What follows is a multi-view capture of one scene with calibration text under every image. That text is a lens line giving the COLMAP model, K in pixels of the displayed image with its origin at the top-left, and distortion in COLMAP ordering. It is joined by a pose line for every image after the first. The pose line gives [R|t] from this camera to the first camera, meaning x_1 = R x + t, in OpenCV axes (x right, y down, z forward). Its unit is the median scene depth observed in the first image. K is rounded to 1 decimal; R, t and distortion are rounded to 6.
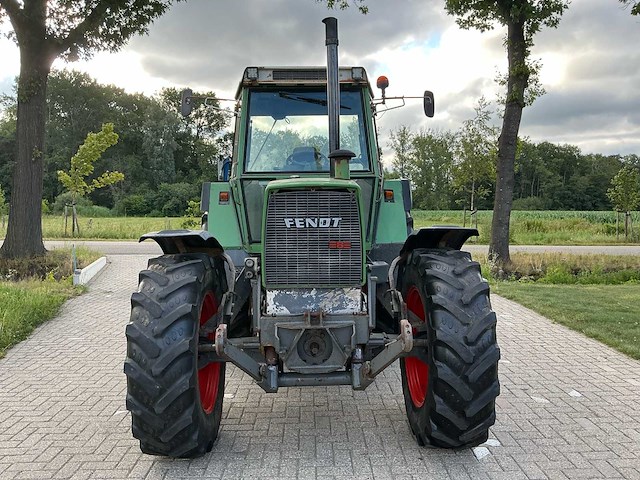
lens RADIAL K [[534.9, 0, 321.7], [0, 534.9, 240.4], [0, 0, 1]] dist [0.064917, -0.098231]
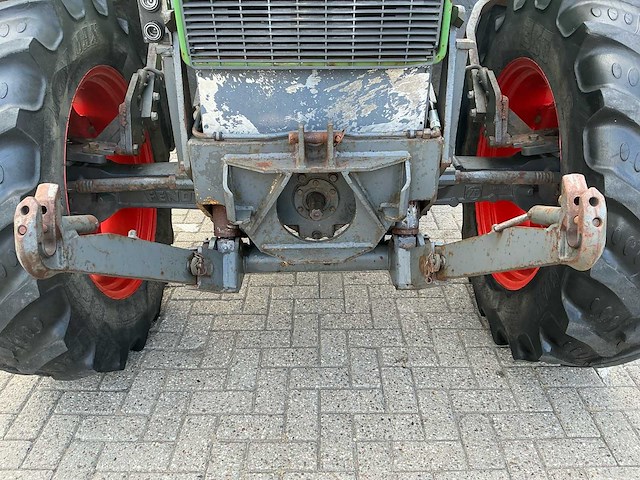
lens RADIAL K [[534.9, 0, 320.4], [0, 534.9, 238.7], [0, 0, 1]] dist [0.064917, -0.098231]
pose [[0.999776, 0.011309, -0.017893, -0.000849], [-0.002867, 0.909875, 0.414873, 0.037057], [0.020972, -0.414728, 0.909704, 0.578339]]
